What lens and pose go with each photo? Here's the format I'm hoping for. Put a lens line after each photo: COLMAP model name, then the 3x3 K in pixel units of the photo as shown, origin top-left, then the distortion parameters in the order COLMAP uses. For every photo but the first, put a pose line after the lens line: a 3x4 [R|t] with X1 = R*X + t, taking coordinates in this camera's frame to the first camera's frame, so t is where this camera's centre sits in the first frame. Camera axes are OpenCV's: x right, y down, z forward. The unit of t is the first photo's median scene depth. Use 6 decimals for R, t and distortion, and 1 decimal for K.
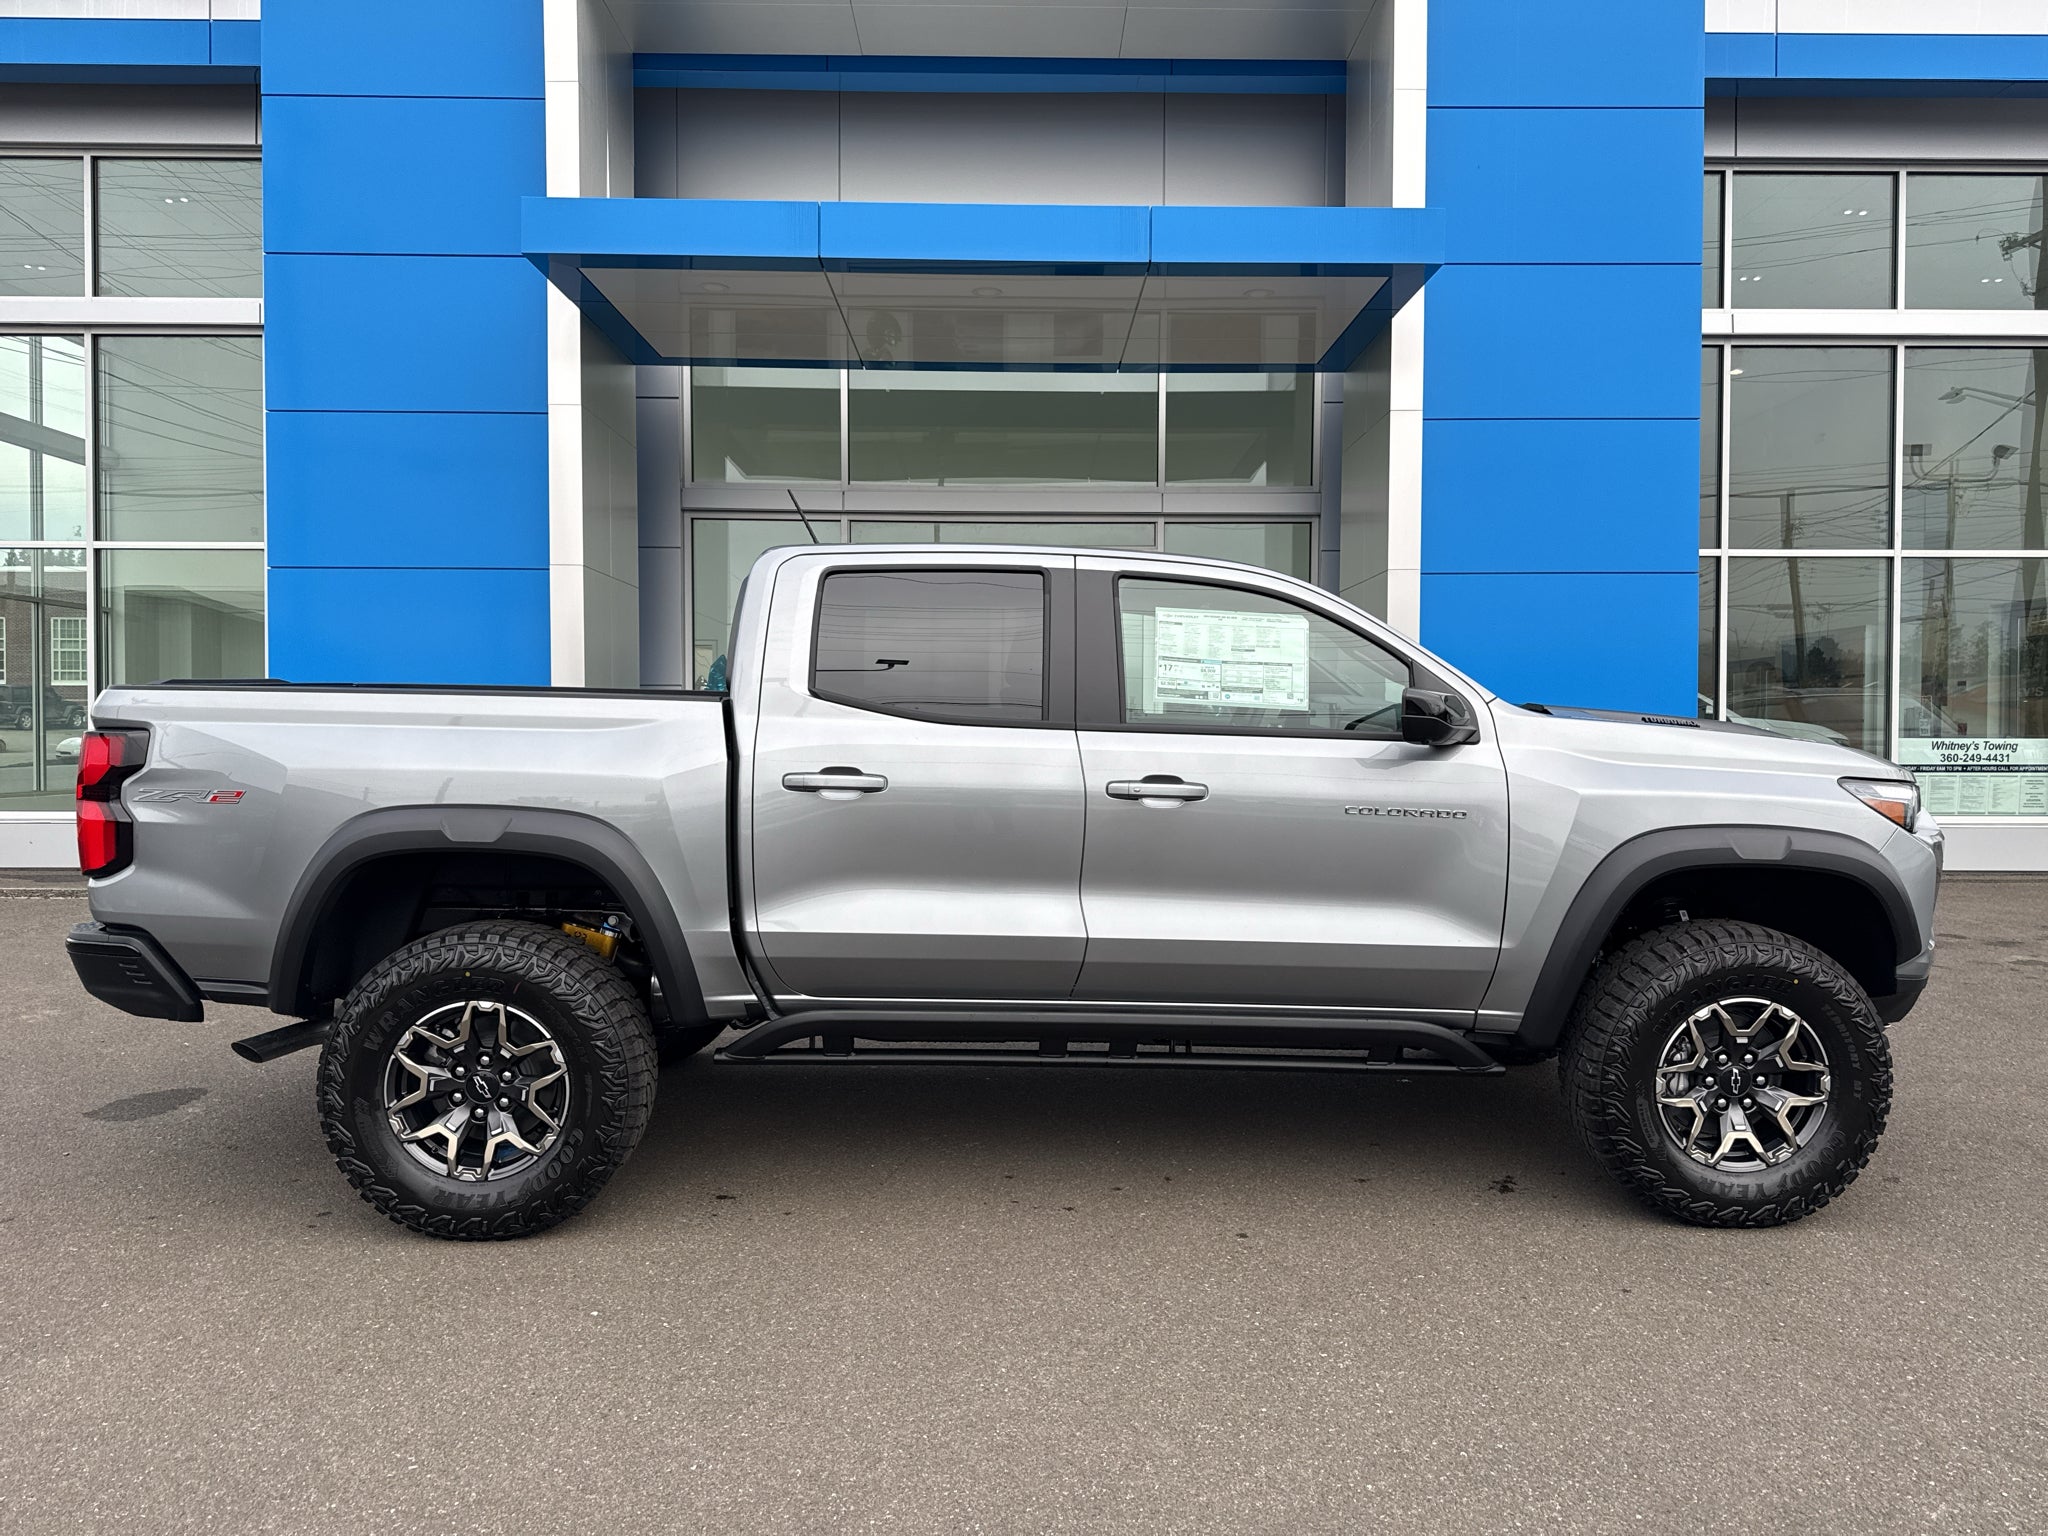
lens RADIAL K [[1449.5, 0, 1027.0], [0, 1449.5, 781.9], [0, 0, 1]] dist [0.027614, -0.032526]
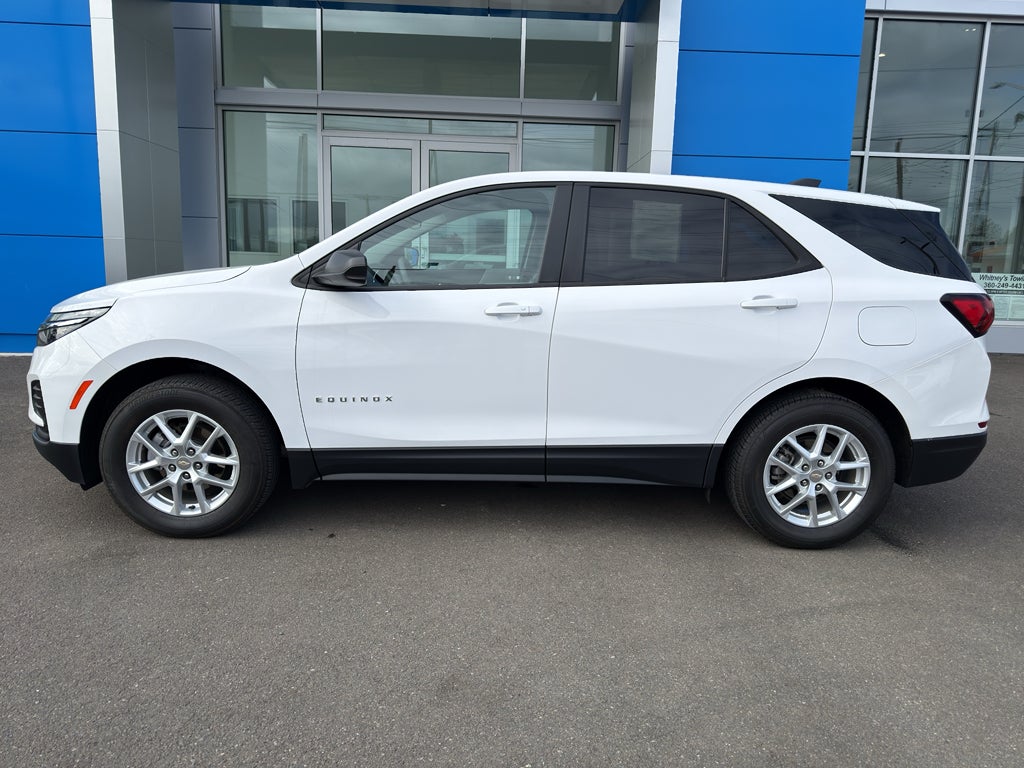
lens RADIAL K [[724.7, 0, 508.3], [0, 724.7, 386.9], [0, 0, 1]] dist [0.027614, -0.032526]
pose [[0.999585, 0.025788, 0.012860, 0.077529], [-0.027300, 0.990312, 0.136151, 0.000500], [-0.009224, -0.136446, 0.990605, 0.168028]]
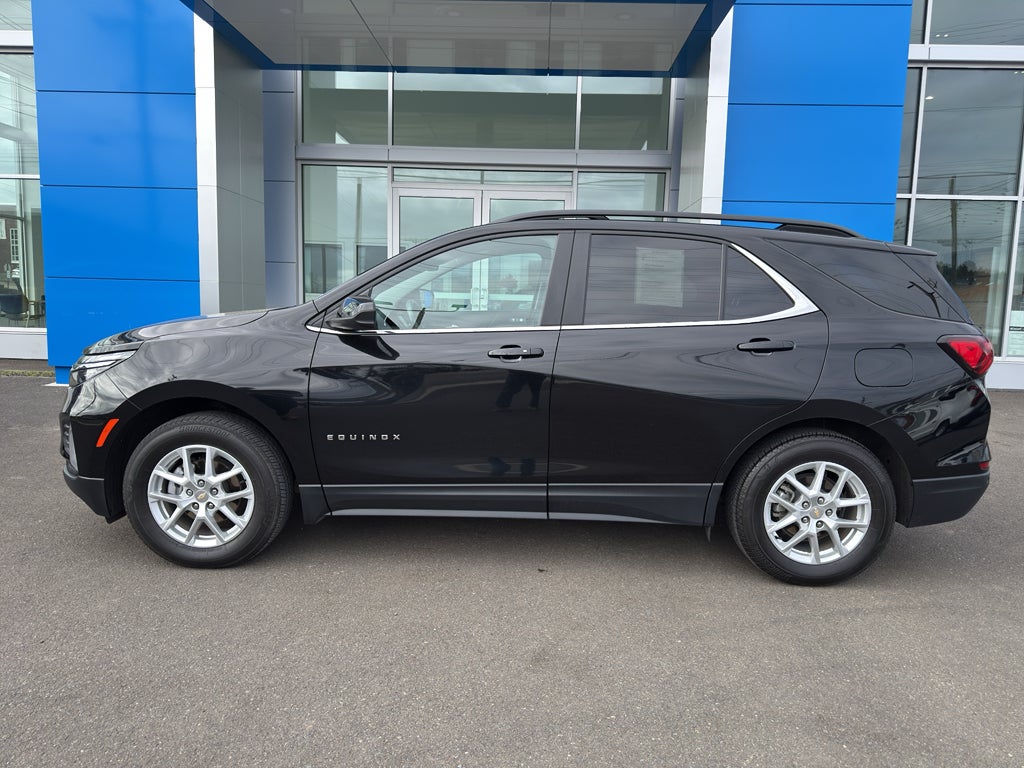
lens RADIAL K [[724.7, 0, 507.1], [0, 724.7, 392.7], [0, 0, 1]] dist [0.027614, -0.032526]
pose [[0.998228, 0.030754, -0.050936, 0.064612], [-0.025943, 0.995370, 0.092548, 0.001669], [0.053546, -0.091062, 0.994405, 0.127020]]
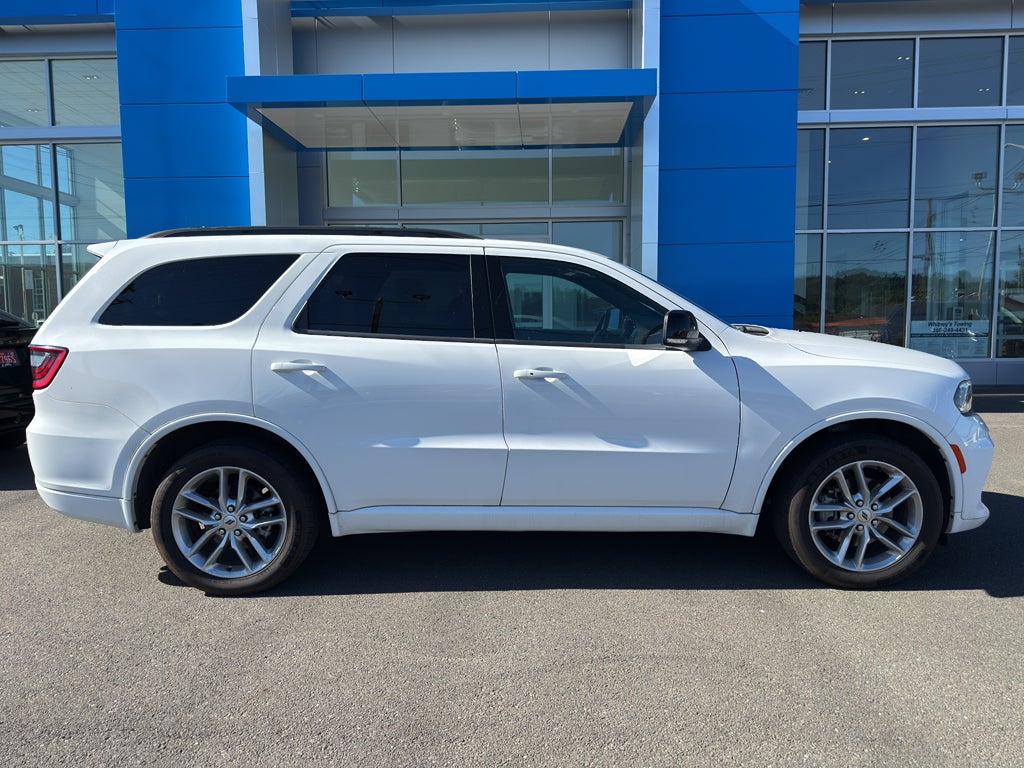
lens RADIAL K [[724.7, 0, 516.2], [0, 724.7, 397.8], [0, 0, 1]] dist [0.027614, -0.032526]
pose [[0.998592, -0.007518, -0.052520, 0.097805], [0.010663, 0.998150, 0.059855, 0.011263], [0.051973, -0.060331, 0.996824, -0.062233]]
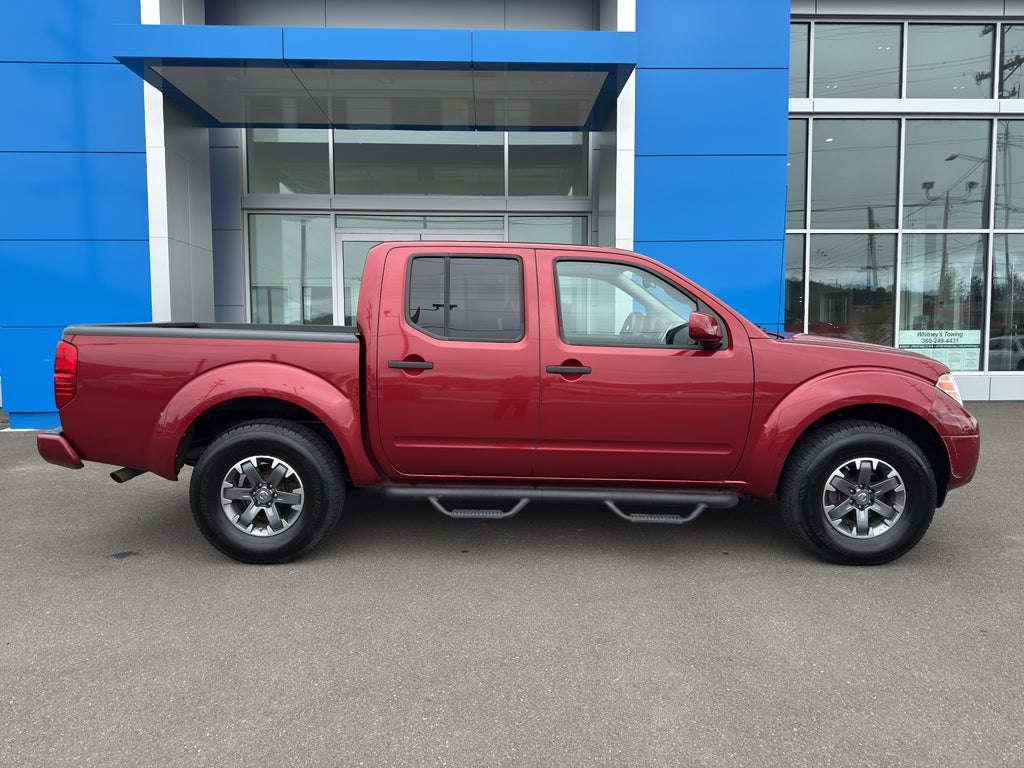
lens RADIAL K [[724.7, 0, 509.9], [0, 724.7, 390.5], [0, 0, 1]] dist [0.027614, -0.032526]
pose [[0.999809, -0.008416, 0.017611, 0.080112], [0.007661, 0.999069, 0.042462, 0.003823], [-0.017952, -0.042319, 0.998943, 0.068172]]
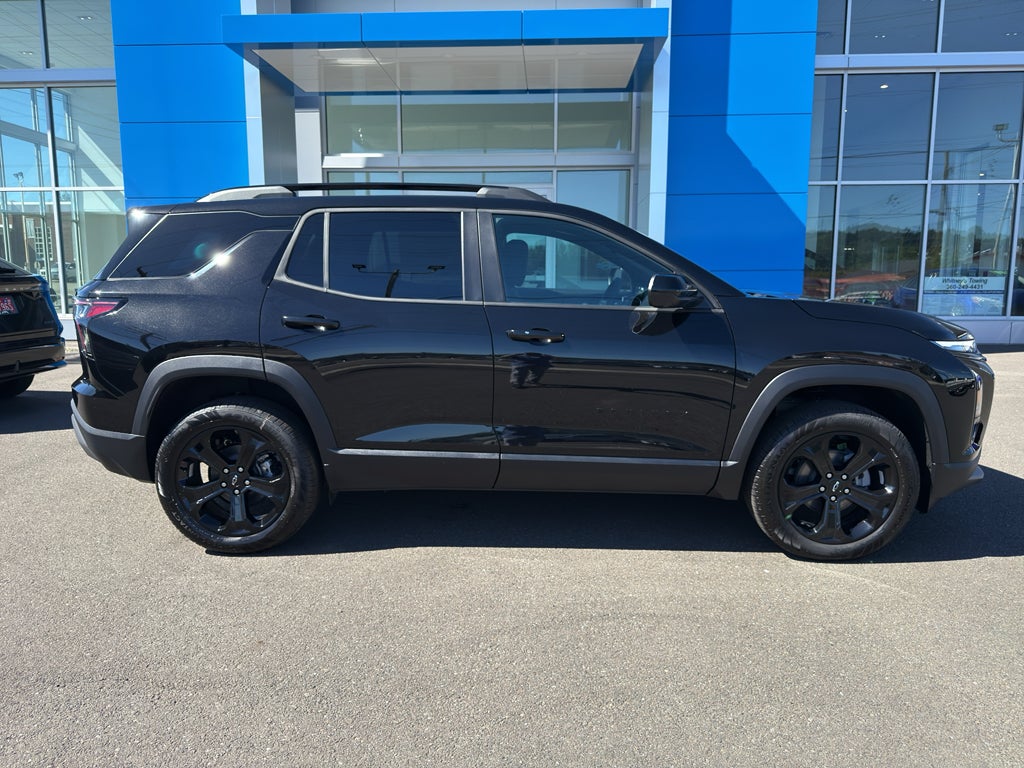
lens RADIAL K [[724.7, 0, 504.4], [0, 724.7, 396.9], [0, 0, 1]] dist [0.027614, -0.032526]
pose [[0.997478, 0.007436, -0.070591, 0.097531], [0.001107, 0.992746, 0.120226, 0.012922], [0.070973, -0.120001, 0.990234, -0.053175]]
